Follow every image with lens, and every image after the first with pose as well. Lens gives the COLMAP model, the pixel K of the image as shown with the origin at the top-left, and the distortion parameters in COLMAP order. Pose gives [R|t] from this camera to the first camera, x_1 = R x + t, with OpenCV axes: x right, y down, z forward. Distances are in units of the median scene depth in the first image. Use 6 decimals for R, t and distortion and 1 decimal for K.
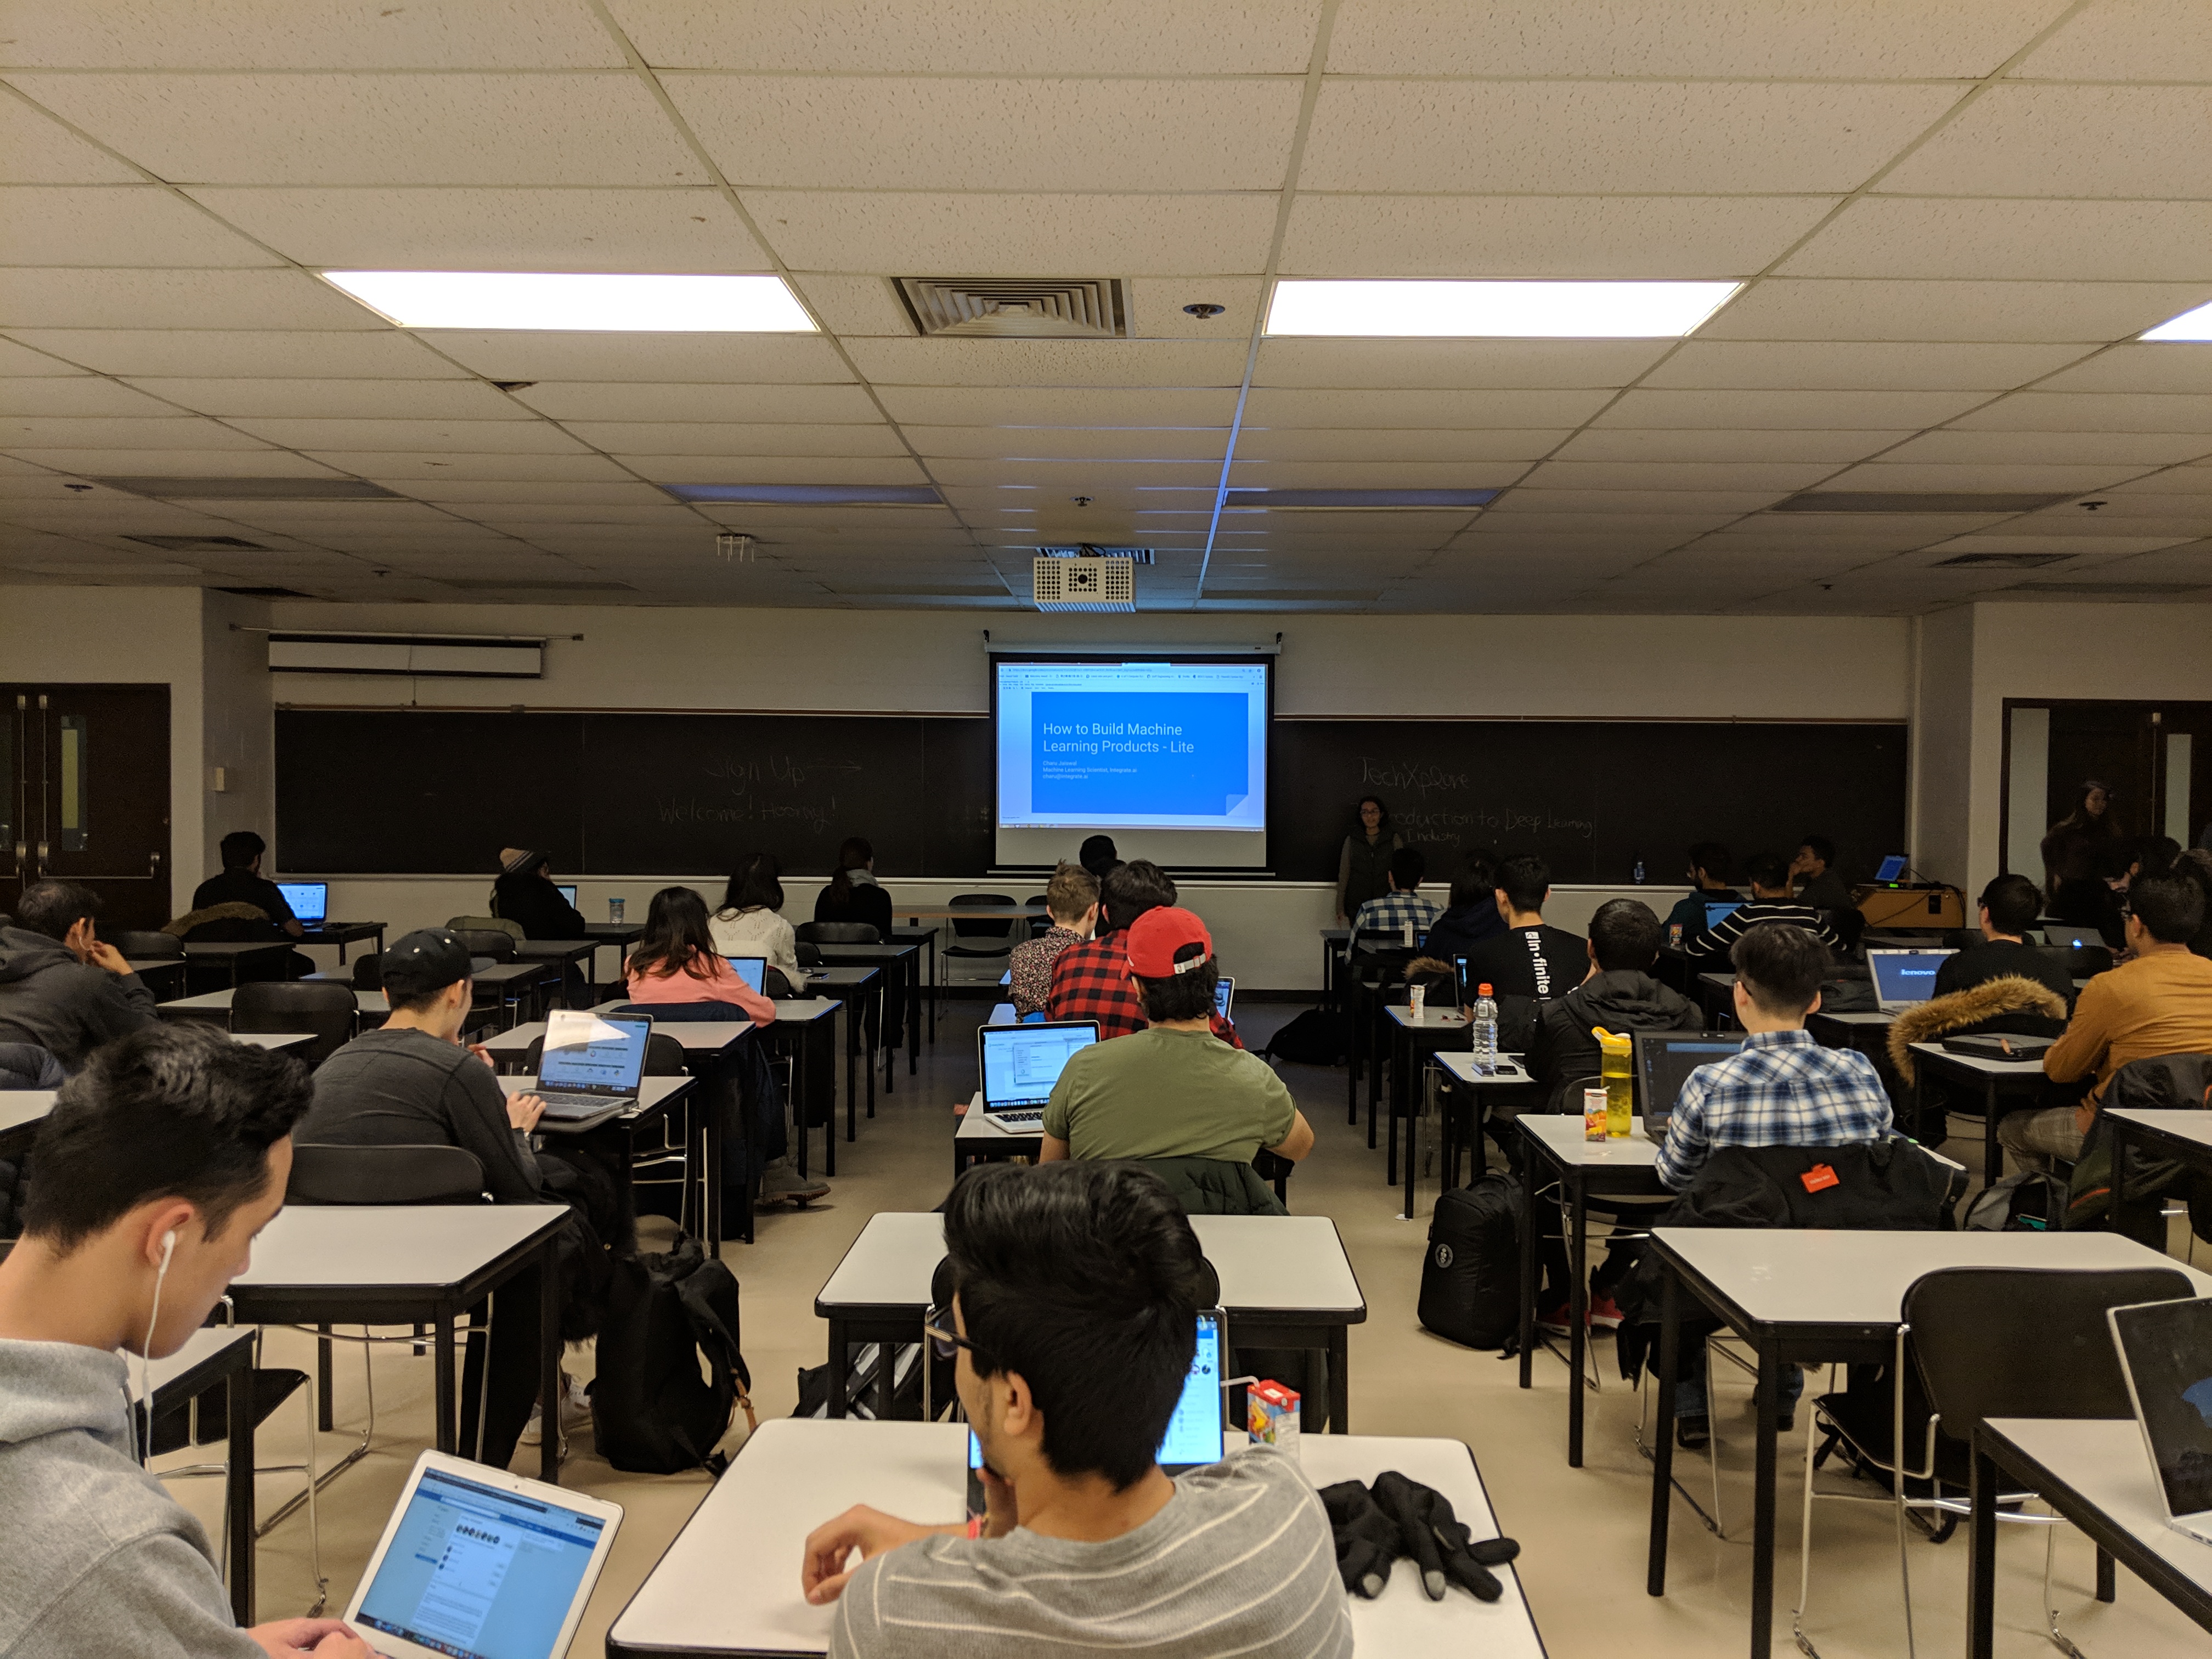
lens RADIAL K [[1794.6, 0, 1139.8], [0, 1794.6, 858.2], [0, 0, 1]] dist [0.057864, -0.096701]
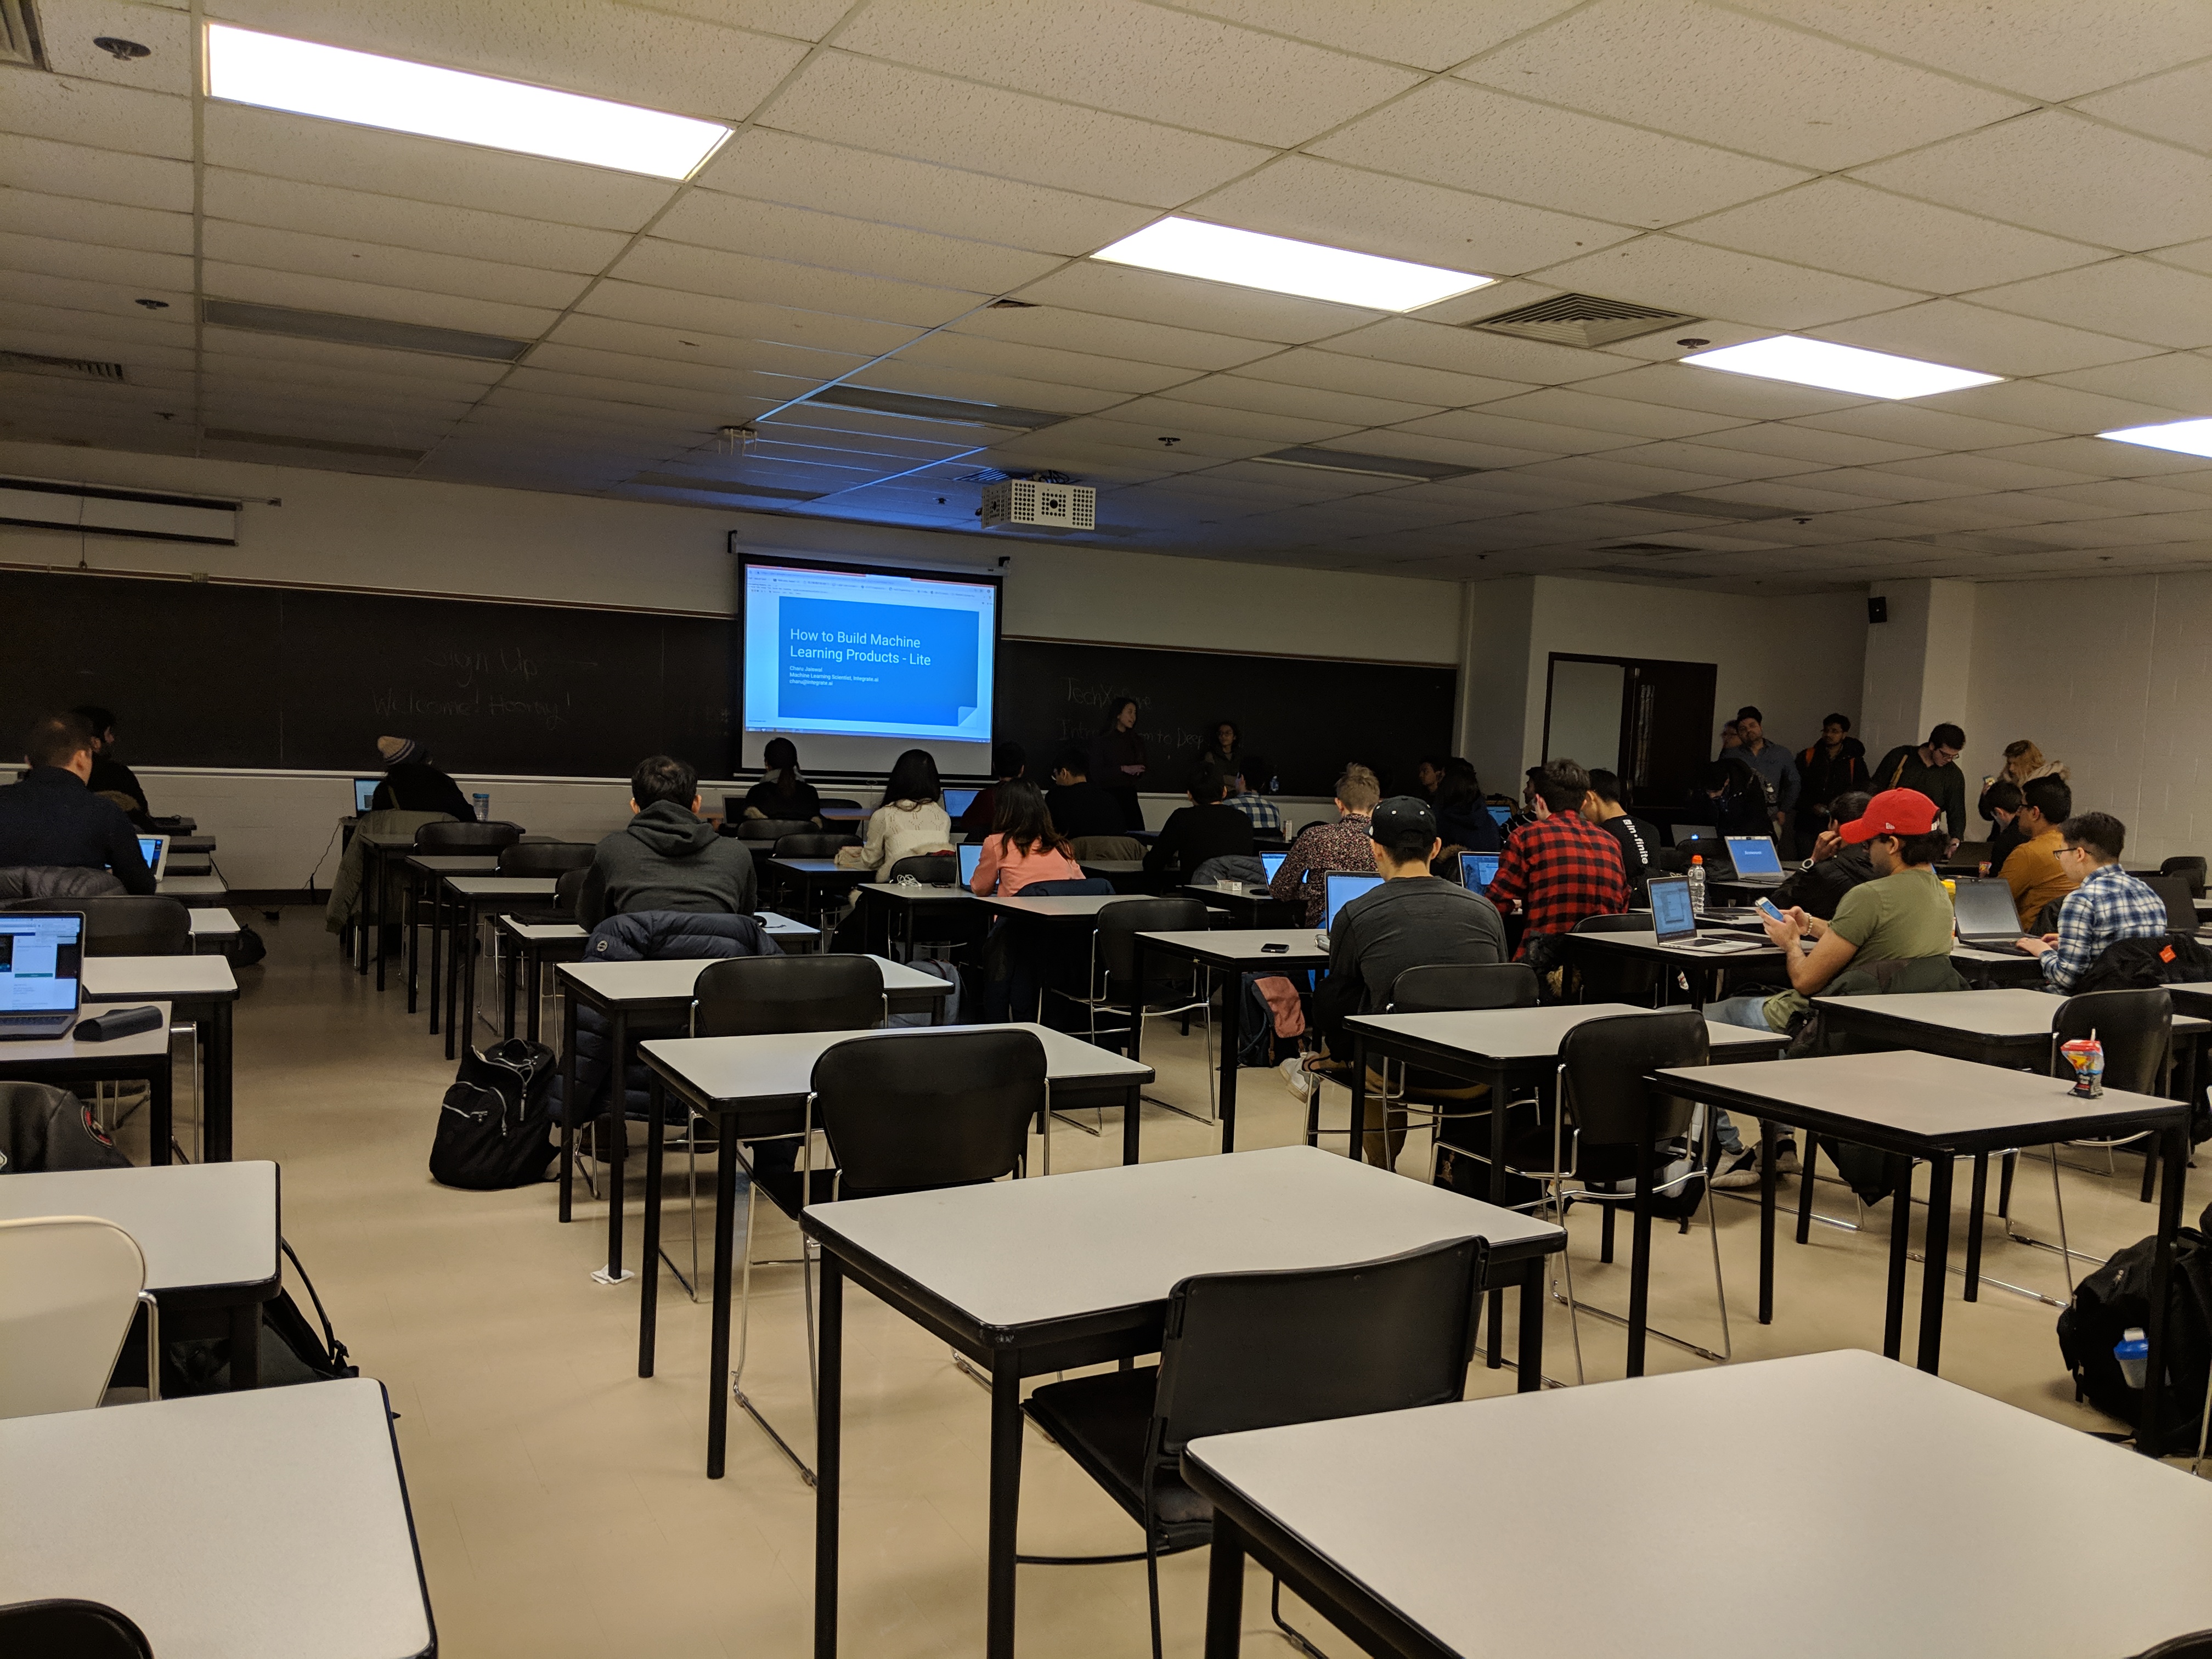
lens RADIAL K [[1794.6, 0, 1154.8], [0, 1794.6, 863.7], [0, 0, 1]] dist [0.057864, -0.096701]
pose [[0.878644, -0.006912, 0.477428, -0.759046], [-0.015598, 0.998946, 0.043170, 0.022291], [-0.477223, -0.045378, 0.877610, 0.001998]]
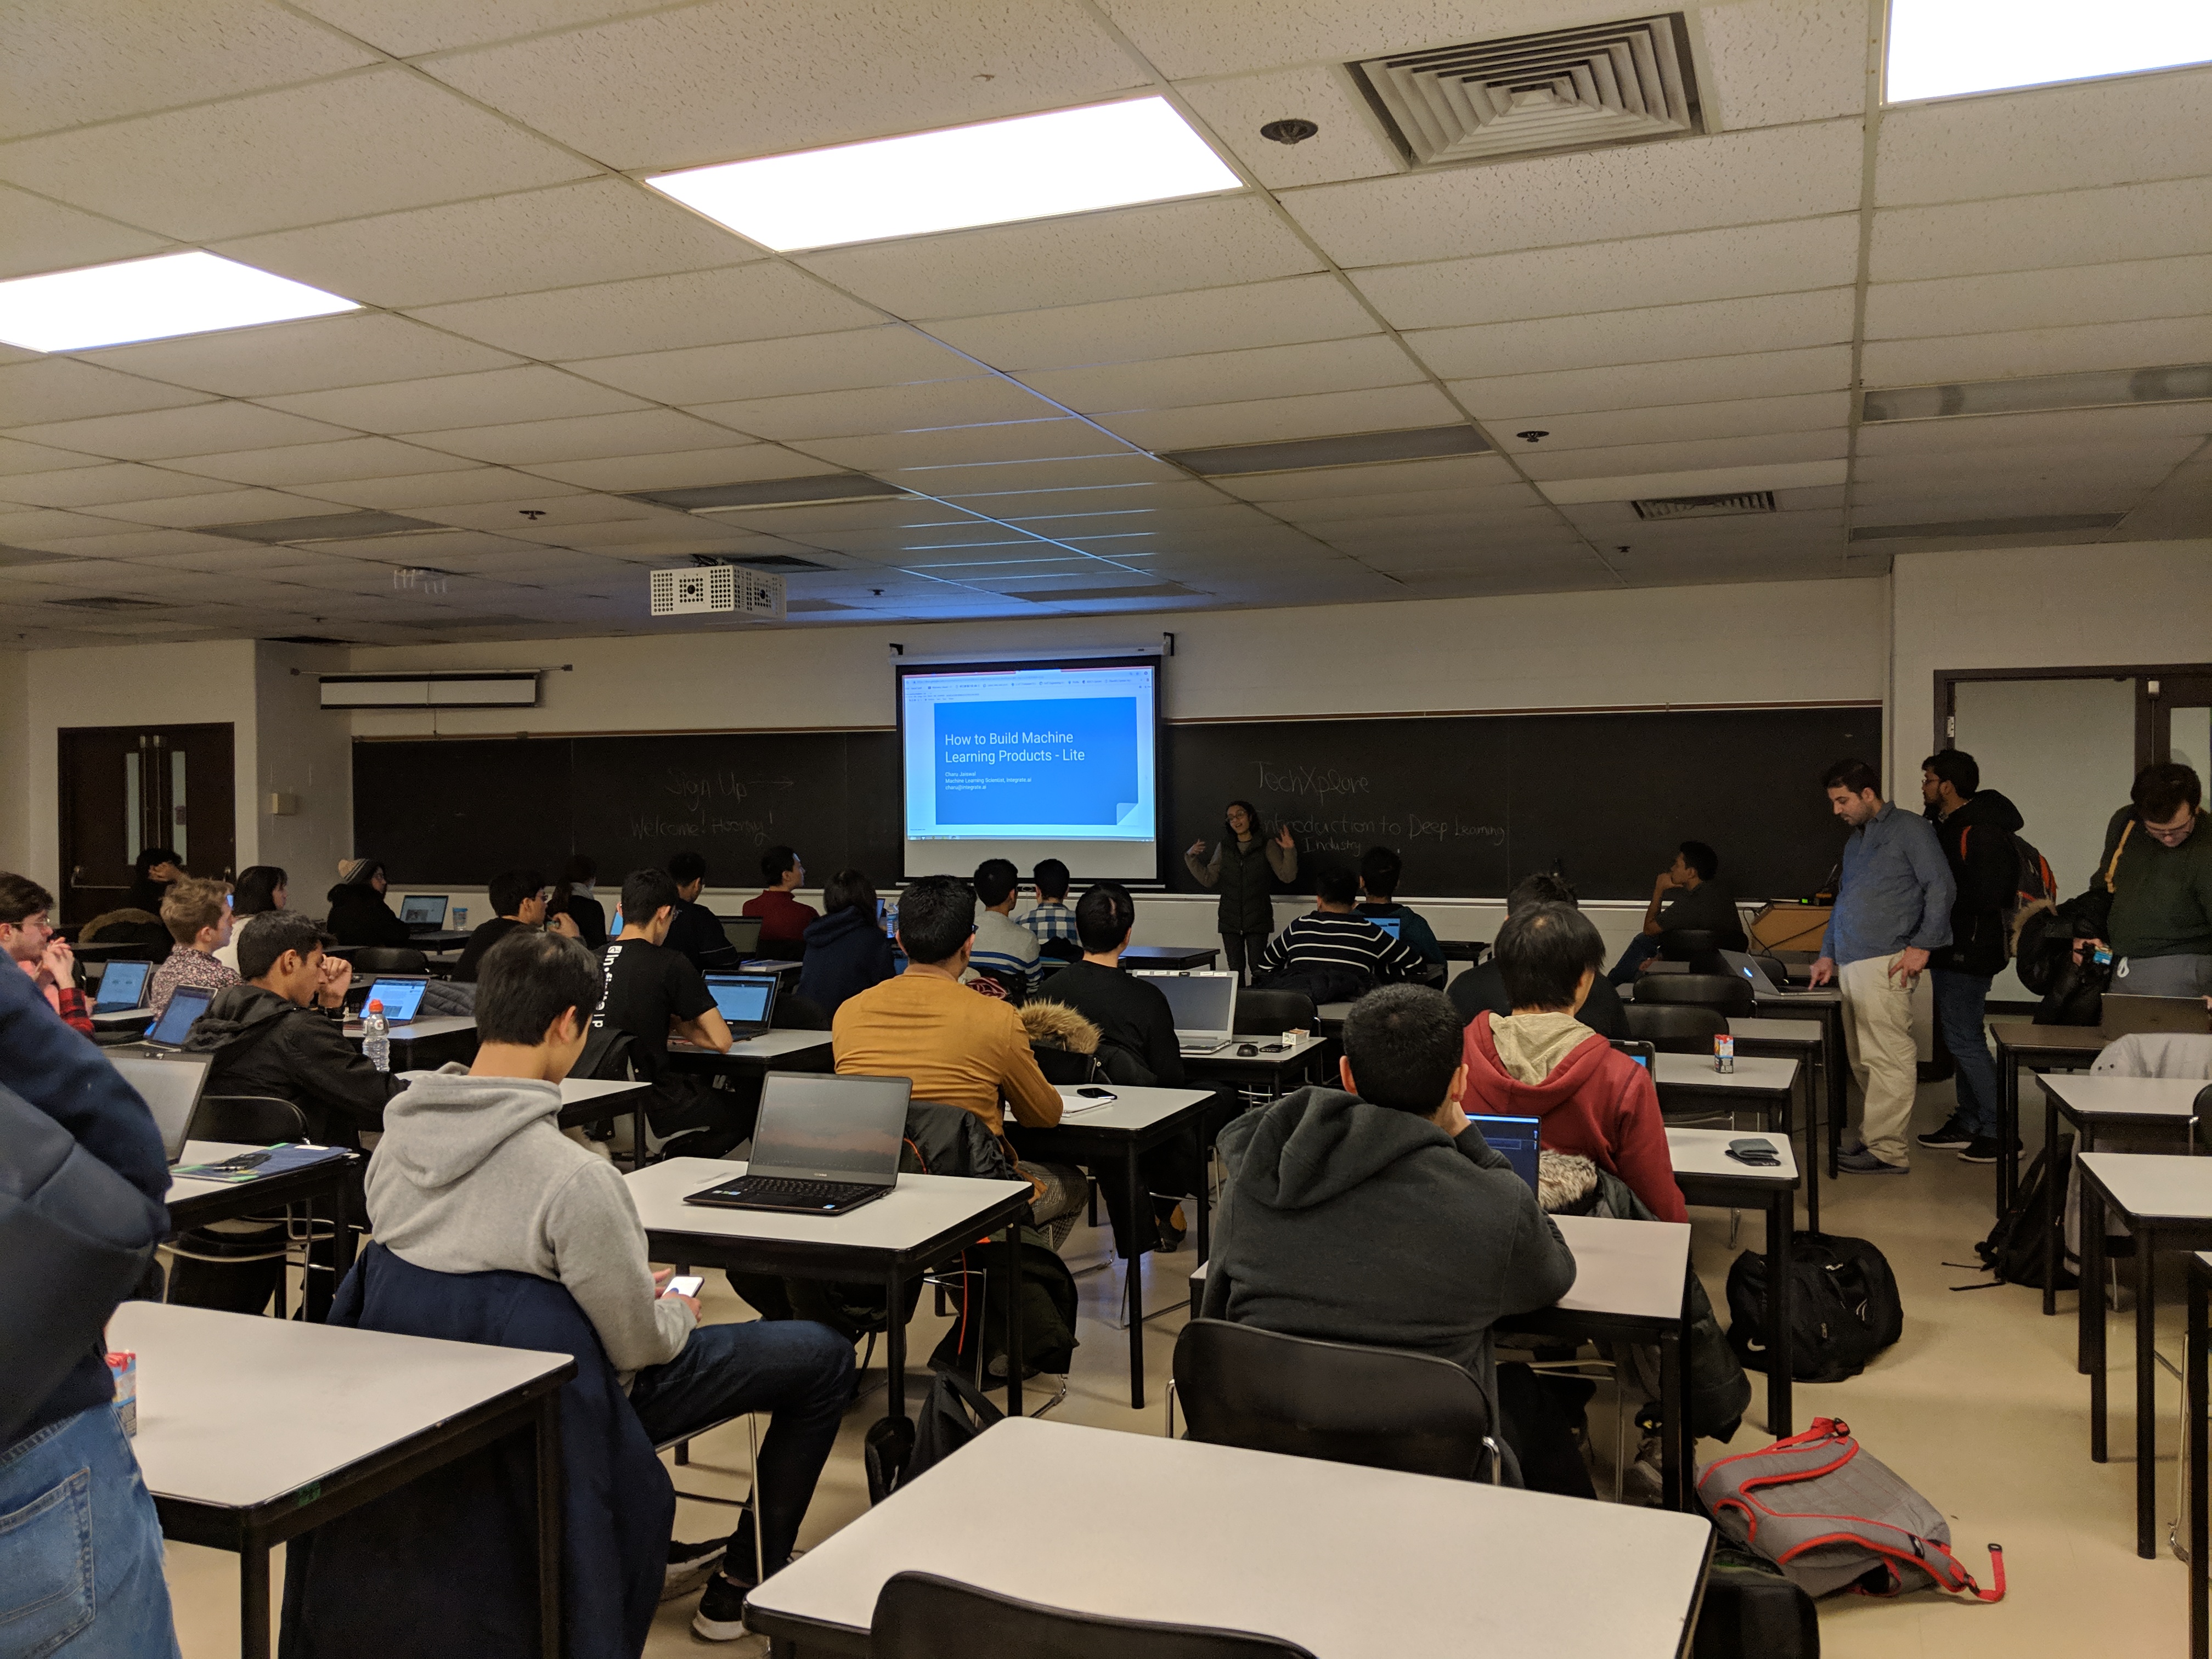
lens RADIAL K [[1794.6, 0, 1173.3], [0, 1794.6, 841.4], [0, 0, 1]] dist [0.057864, -0.096701]
pose [[0.935678, -0.008261, -0.352759, 0.874558], [0.002475, 0.999855, -0.016850, 0.002723], [0.352847, 0.014893, 0.935562, 0.238557]]
